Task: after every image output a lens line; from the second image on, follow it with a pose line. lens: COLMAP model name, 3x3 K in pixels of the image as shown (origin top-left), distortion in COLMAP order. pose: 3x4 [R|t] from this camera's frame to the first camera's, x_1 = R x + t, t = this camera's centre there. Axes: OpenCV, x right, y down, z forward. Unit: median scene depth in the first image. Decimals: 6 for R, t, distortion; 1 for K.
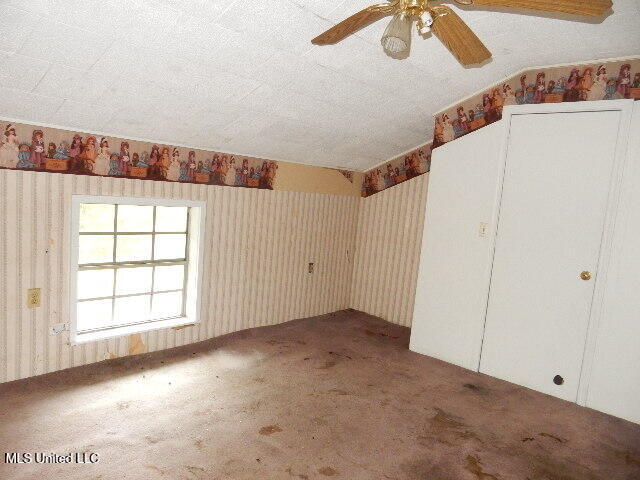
lens RADIAL K [[458.2, 0, 320.0], [0, 458.2, 240.0], [0, 0, 1]] dist [0.009505, 0.006267]
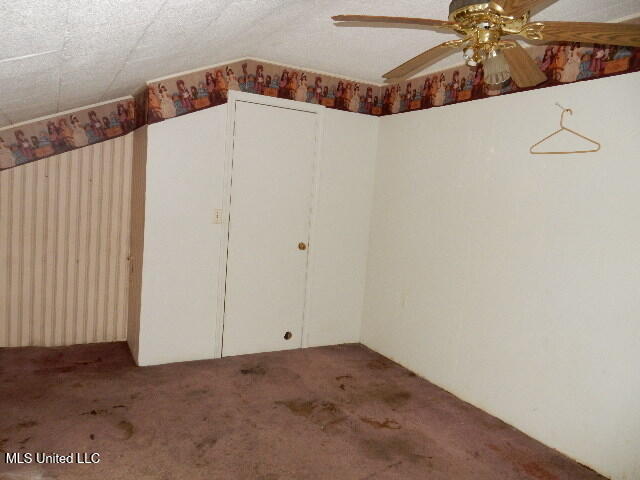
lens RADIAL K [[458.2, 0, 320.0], [0, 458.2, 240.0], [0, 0, 1]] dist [0.009505, 0.006267]
pose [[0.383346, -0.154657, 0.910564, -0.484915], [0.065213, 0.987952, 0.140347, -0.100384], [-0.921300, 0.005579, 0.388813, 0.446915]]
